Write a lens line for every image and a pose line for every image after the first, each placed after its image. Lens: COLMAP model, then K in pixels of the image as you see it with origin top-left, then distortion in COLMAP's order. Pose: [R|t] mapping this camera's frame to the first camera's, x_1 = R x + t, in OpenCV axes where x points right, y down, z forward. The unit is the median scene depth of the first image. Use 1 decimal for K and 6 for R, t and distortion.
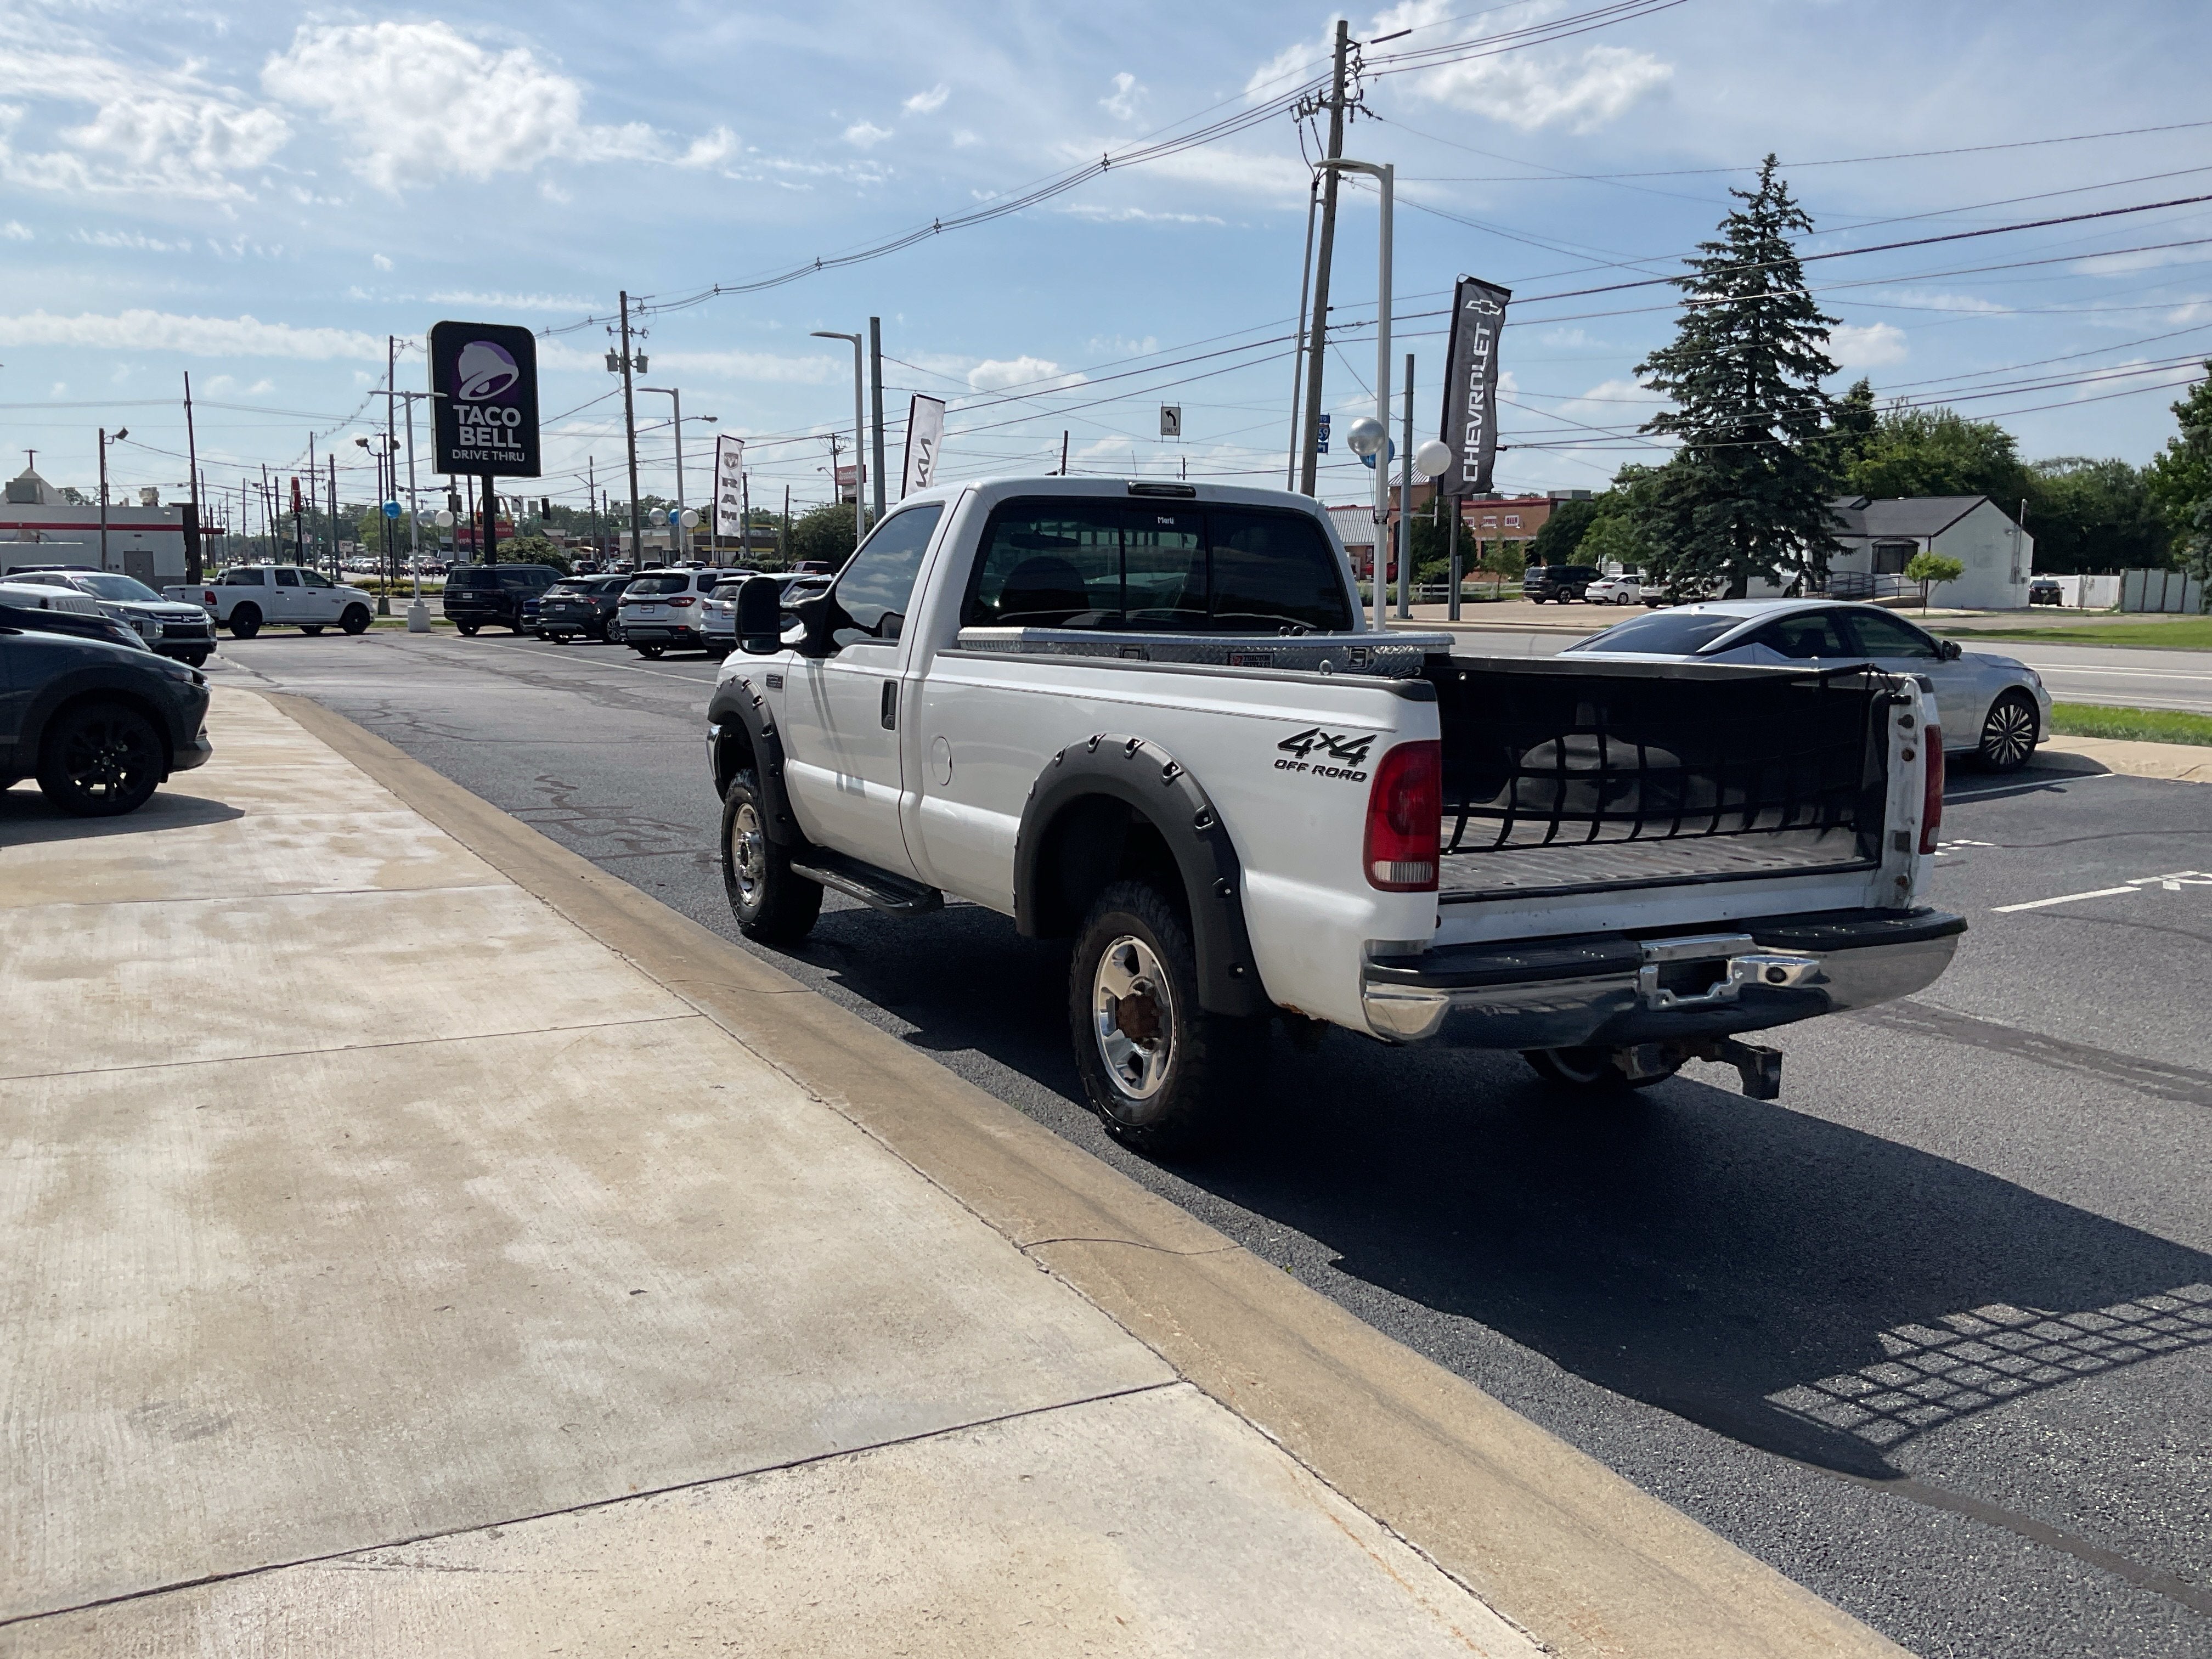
lens RADIAL K [[1864.8, 0, 1073.7], [0, 1864.8, 825.0], [0, 0, 1]] dist [0.039102, -0.065469]
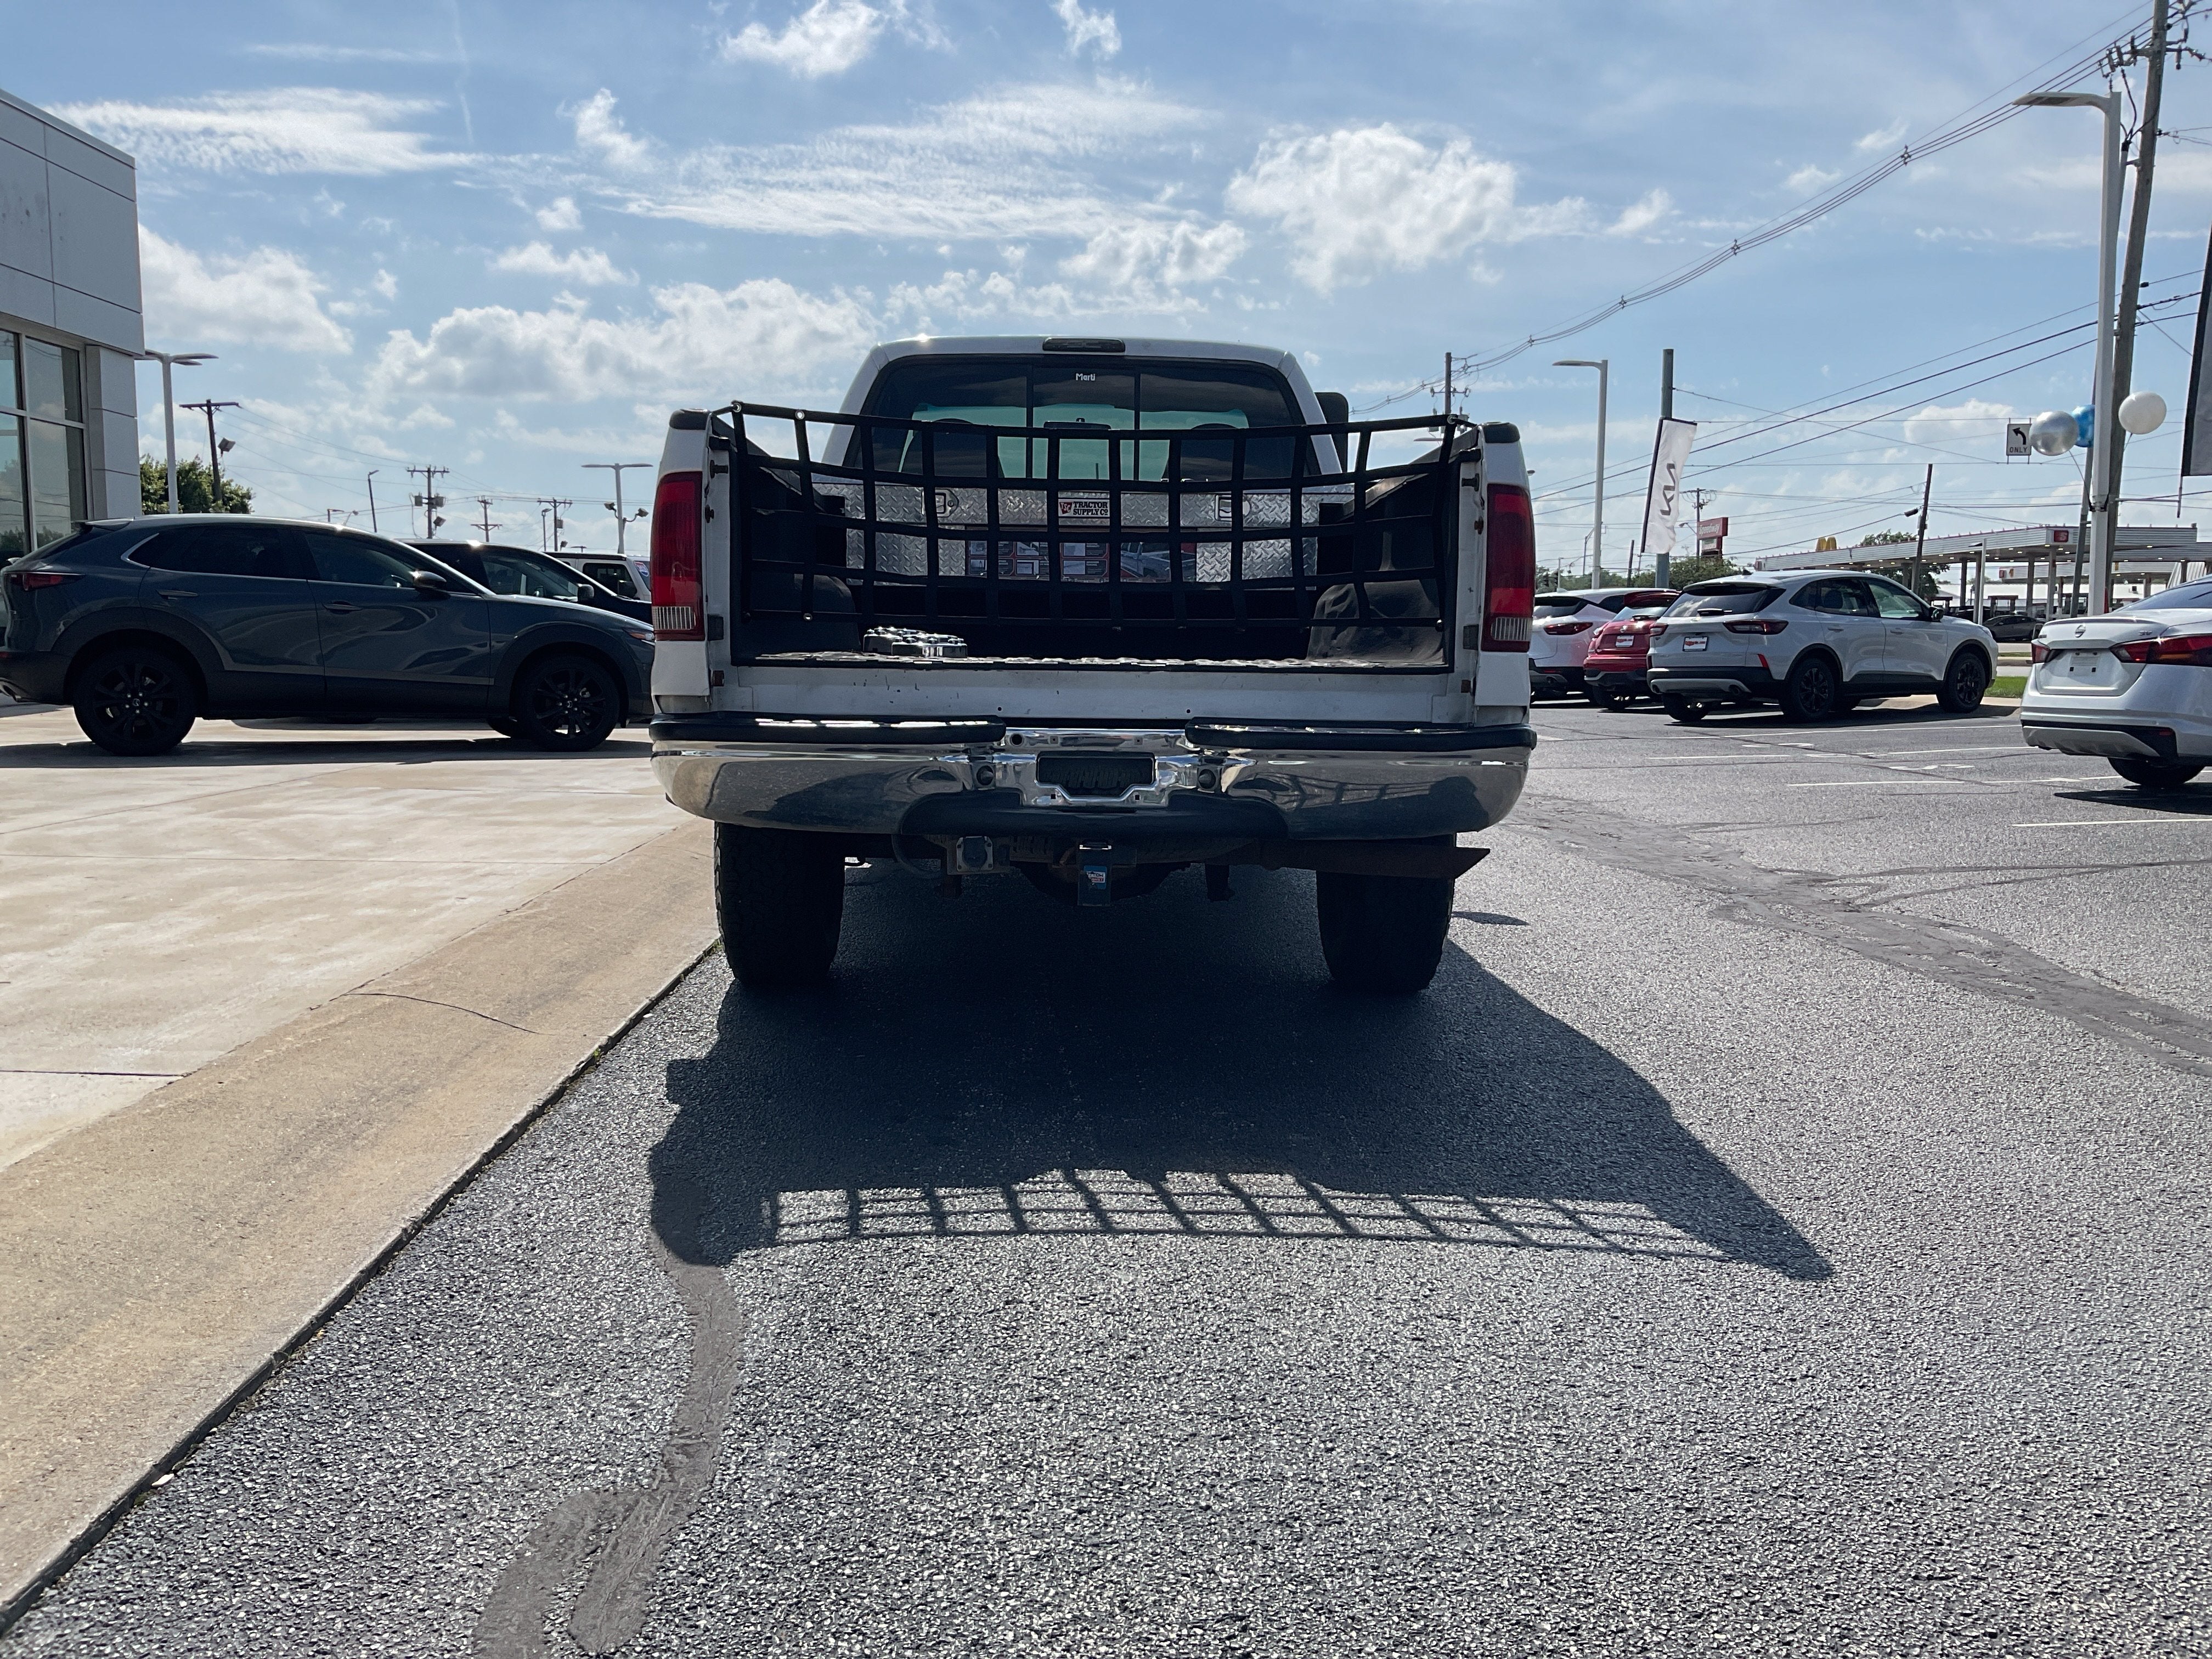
lens RADIAL K [[1862.3, 0, 1071.6], [0, 1862.3, 825.8], [0, 0, 1]] dist [0.050992, -0.089689]
pose [[0.888980, 0.039198, -0.456265, 0.462056], [-0.056392, 0.998117, -0.024125, 0.078408], [0.454460, 0.047176, 0.889517, 0.146191]]
